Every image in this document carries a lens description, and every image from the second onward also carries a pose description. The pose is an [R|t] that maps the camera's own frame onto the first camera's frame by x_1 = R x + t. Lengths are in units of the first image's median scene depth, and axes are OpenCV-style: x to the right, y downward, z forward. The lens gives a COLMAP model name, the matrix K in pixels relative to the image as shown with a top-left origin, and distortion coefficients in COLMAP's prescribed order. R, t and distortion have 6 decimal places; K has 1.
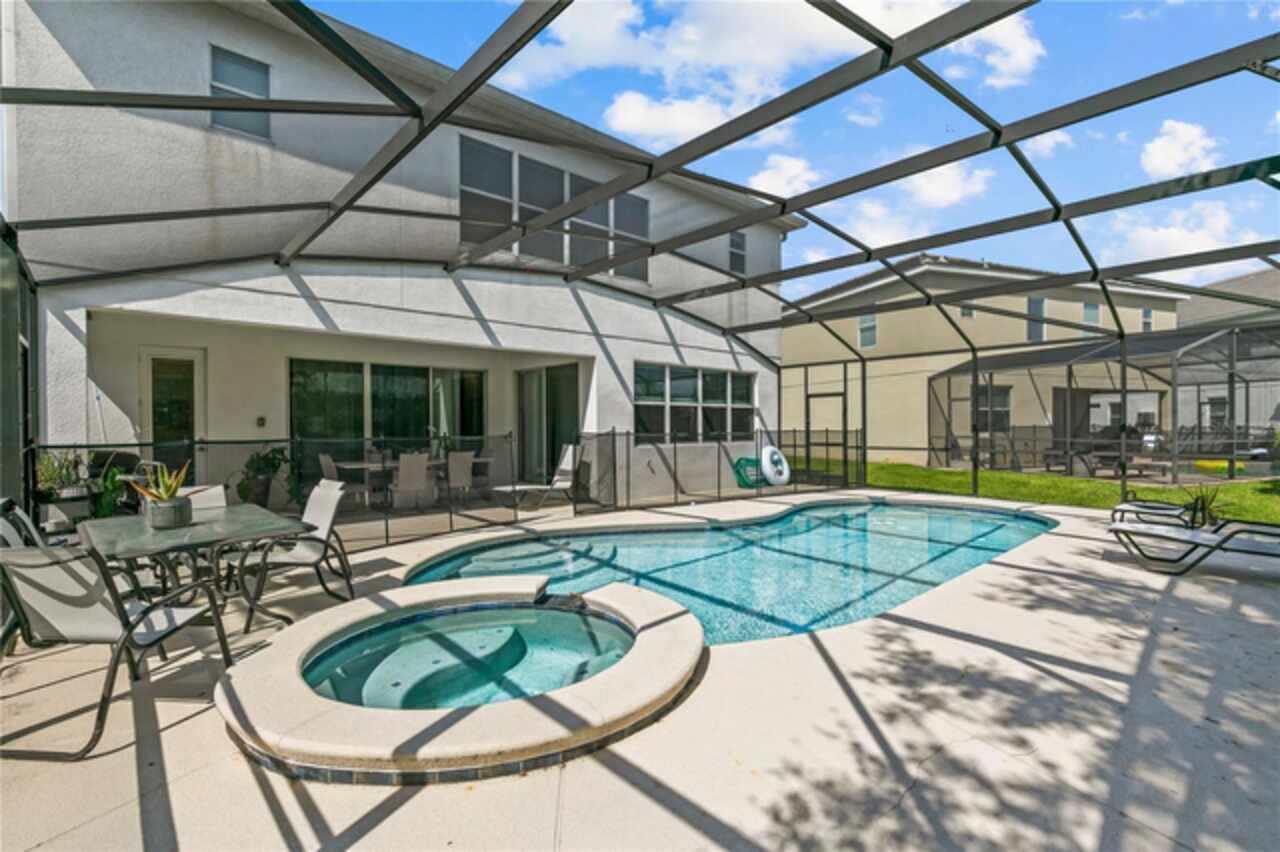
lens RADIAL K [[585.6, 0, 640.1], [0, 585.6, 427.1], [0, 0, 1]] dist [0.000847, -0.000074]
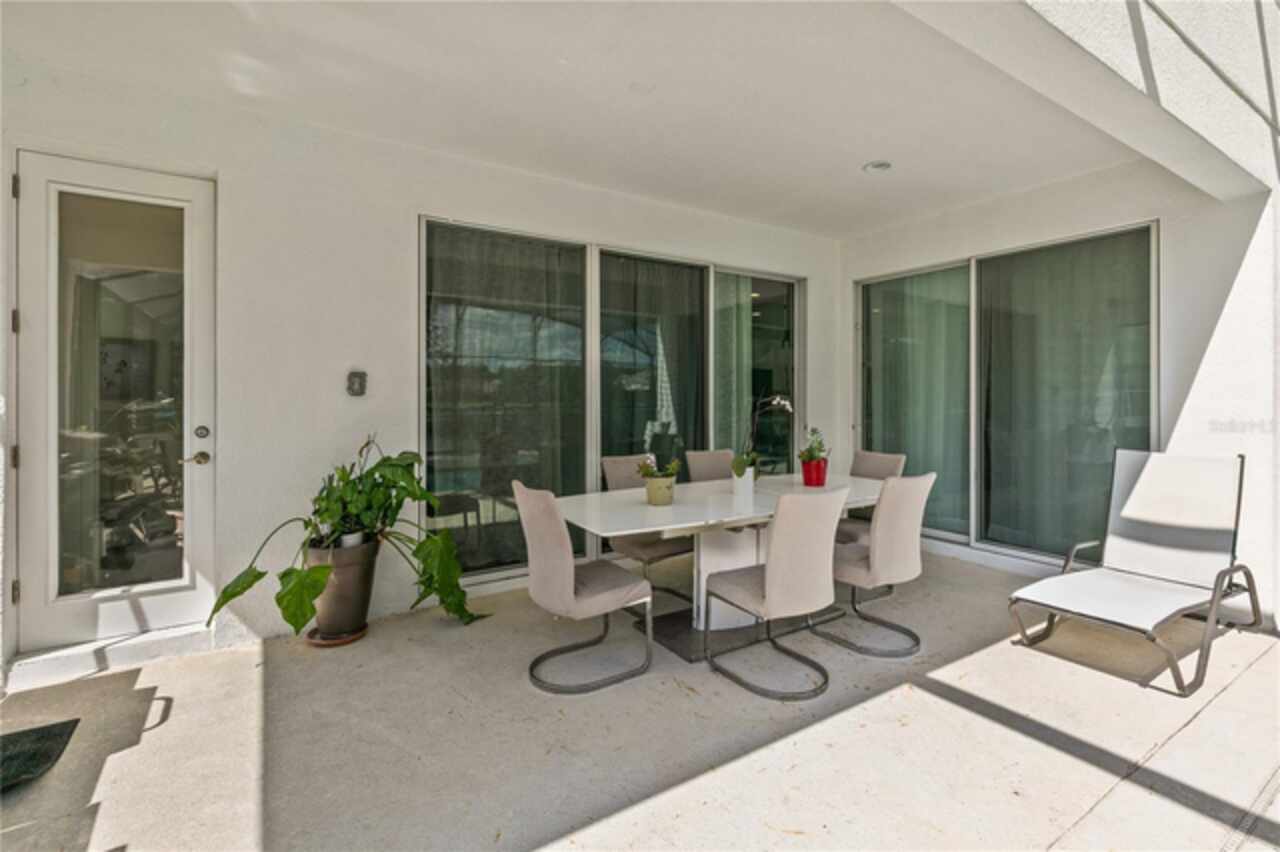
lens RADIAL K [[585.6, 0, 639.3], [0, 585.6, 394.6], [0, 0, 1]] dist [0.000847, -0.000074]
pose [[0.986400, 0.004739, -0.164295, -0.416577], [-0.005434, 0.999978, -0.003784, -0.000895], [0.164273, 0.004625, 0.986404, 0.676049]]
